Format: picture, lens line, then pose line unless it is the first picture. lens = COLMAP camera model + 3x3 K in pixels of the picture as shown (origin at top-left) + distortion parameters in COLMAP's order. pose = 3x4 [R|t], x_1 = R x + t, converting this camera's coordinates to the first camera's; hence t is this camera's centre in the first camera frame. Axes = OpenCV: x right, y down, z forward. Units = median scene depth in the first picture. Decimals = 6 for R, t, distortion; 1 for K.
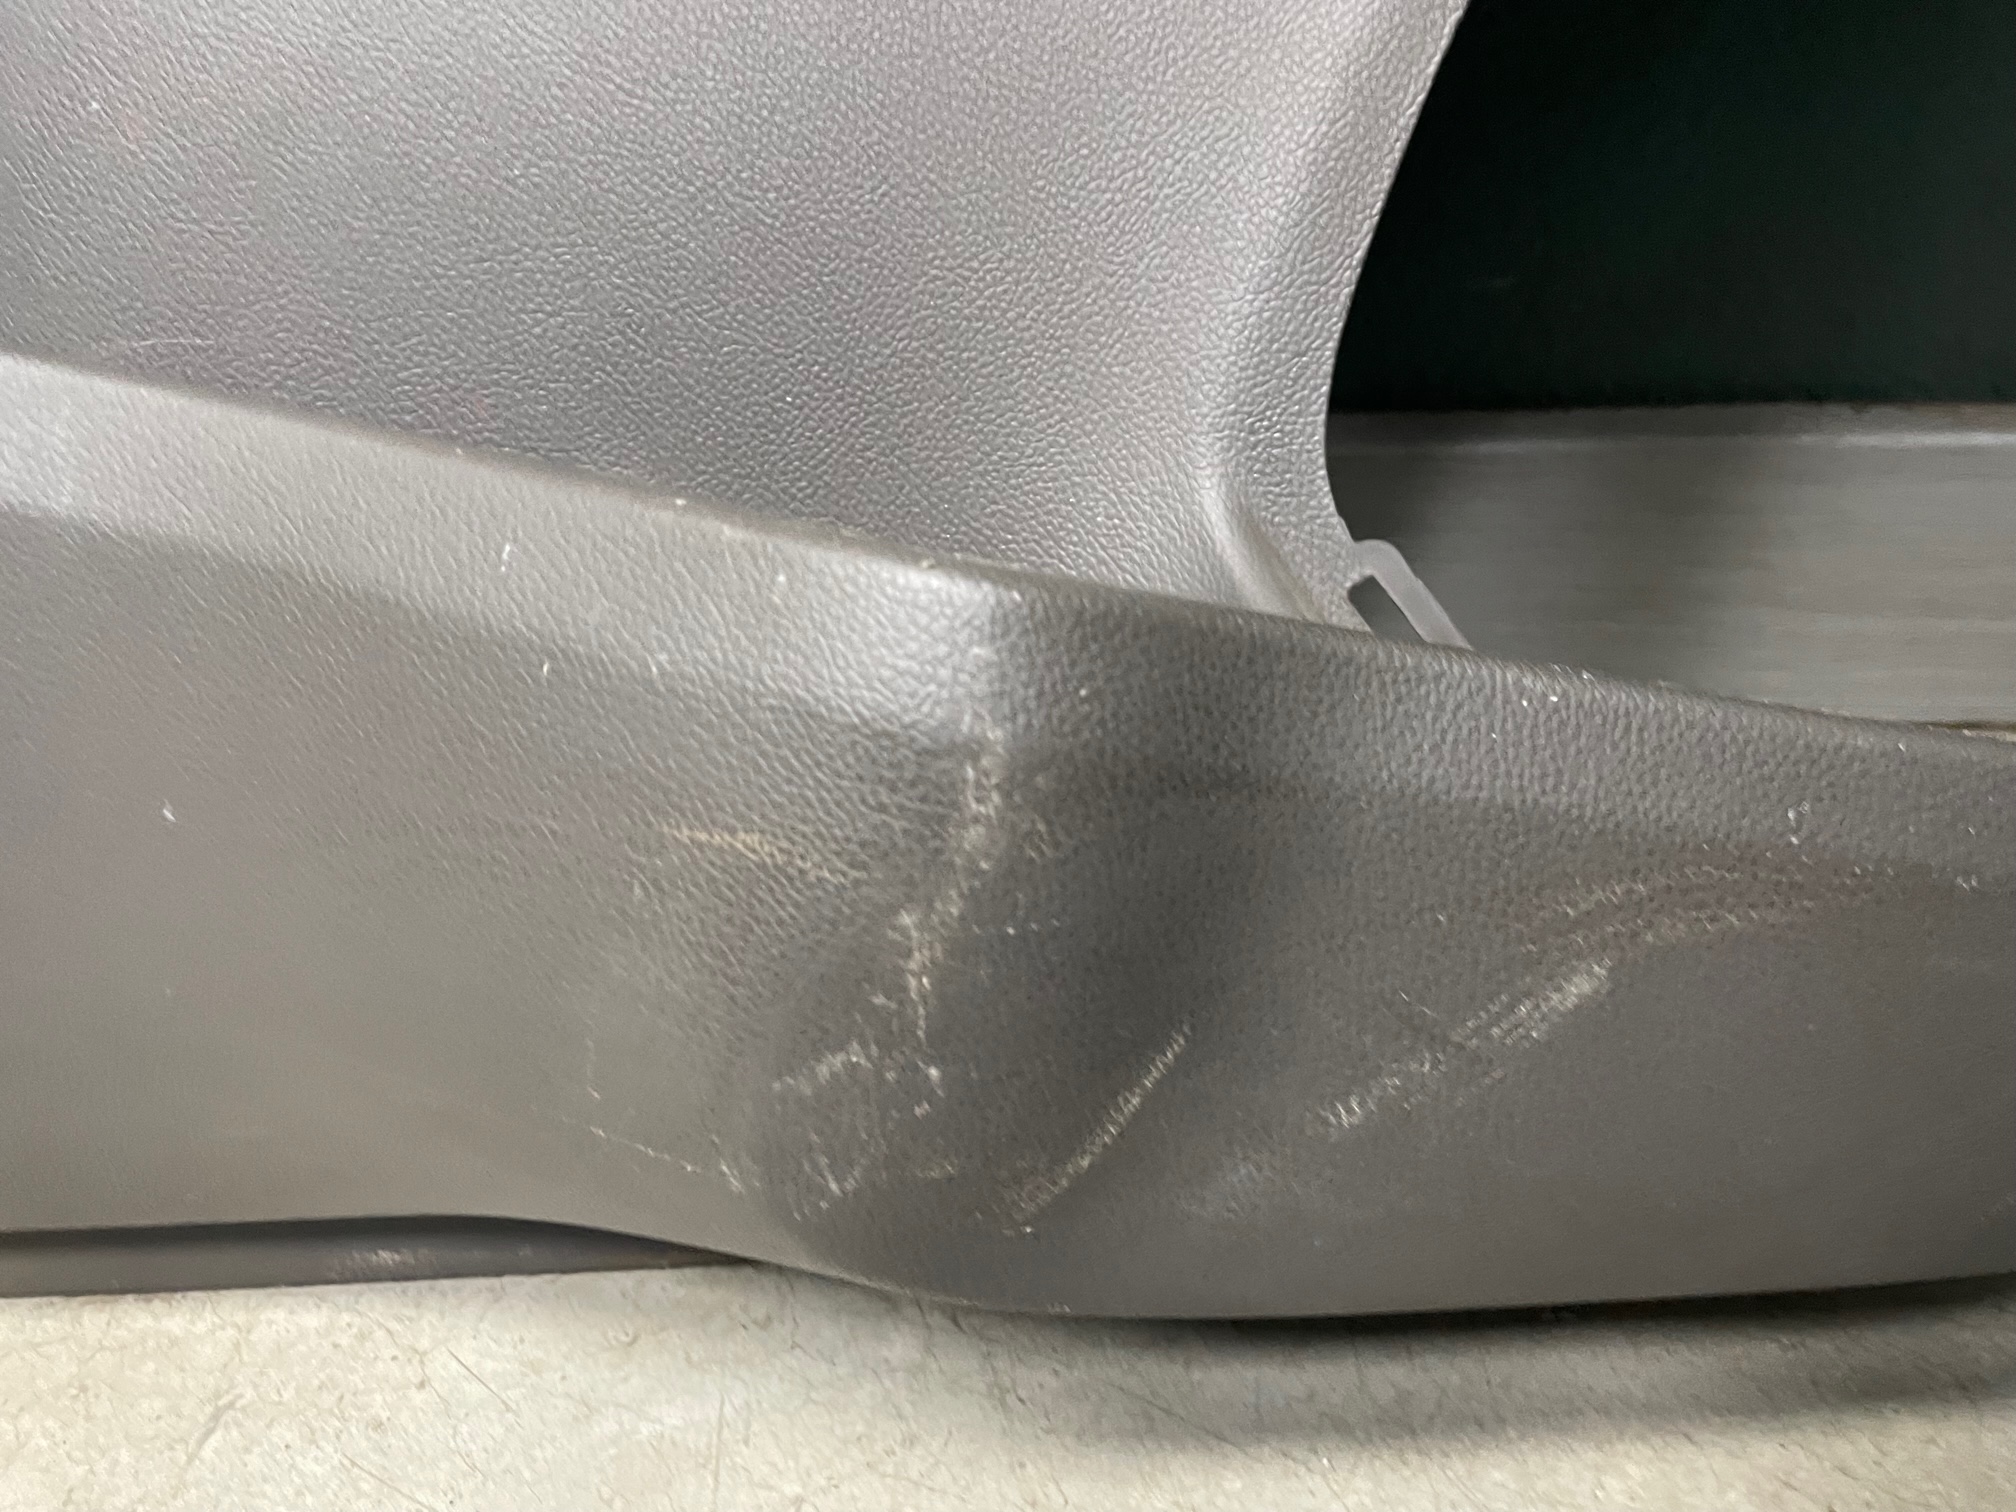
lens RADIAL K [[1513.0, 0, 996.5], [0, 1513.0, 749.6], [0, 0, 1]] dist [0.085386, -0.111742]
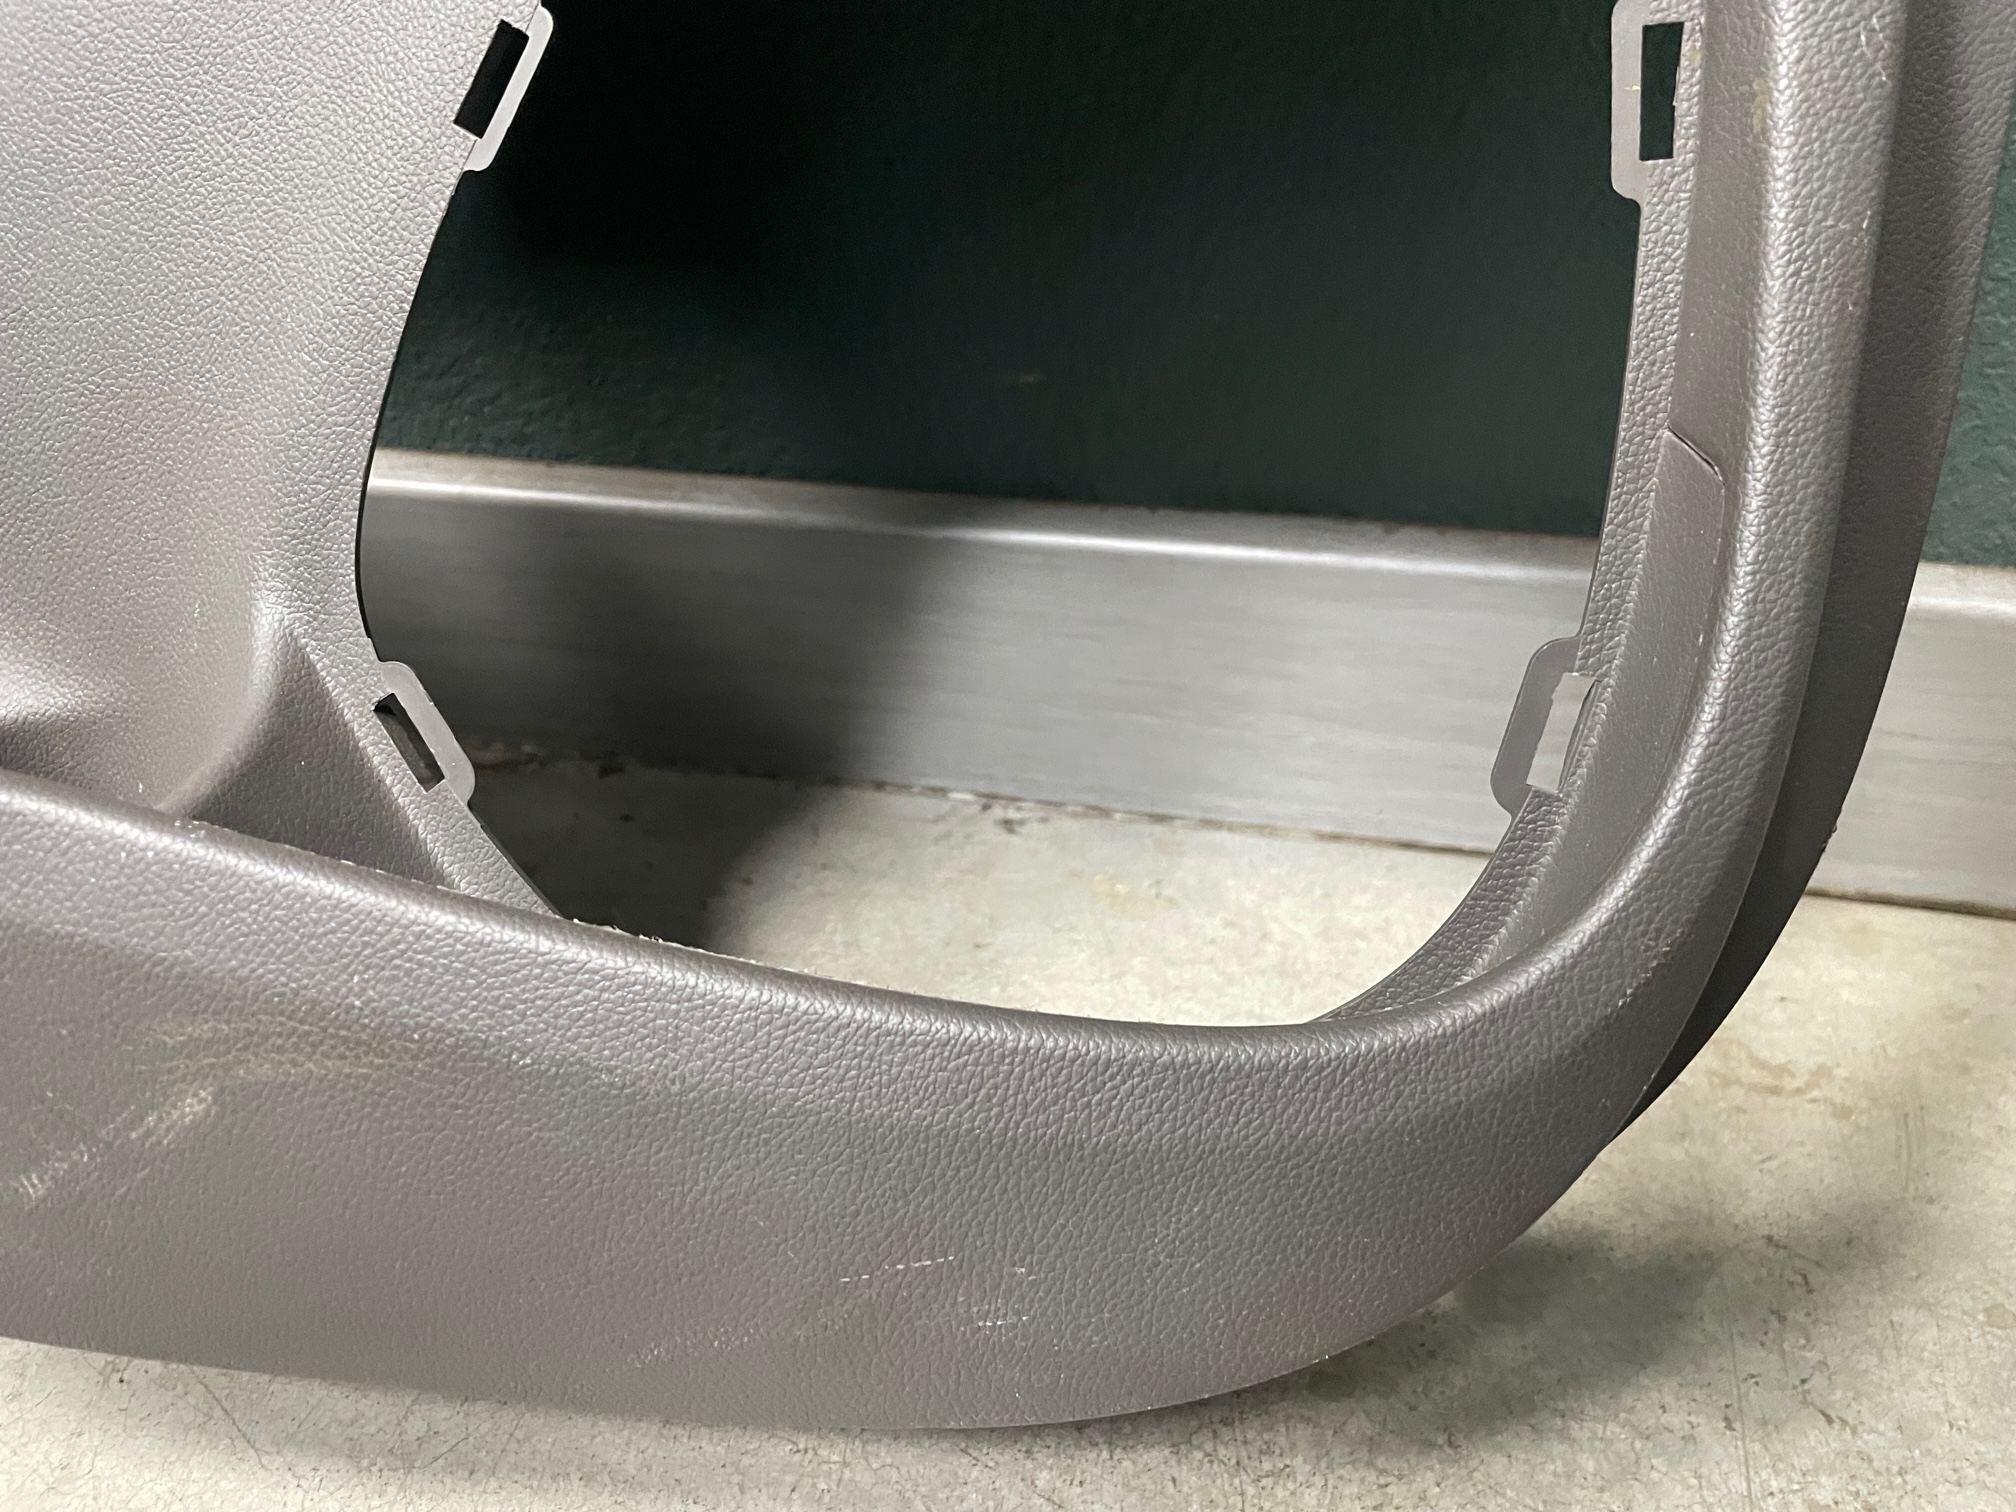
lens RADIAL K [[1513.0, 0, 996.5], [0, 1513.0, 749.6], [0, 0, 1]] dist [0.085386, -0.111742]
pose [[0.981980, 0.105751, -0.156627, 0.846742], [-0.101580, 0.994232, 0.034421, -0.156167], [0.159363, -0.017891, 0.987058, -0.011760]]
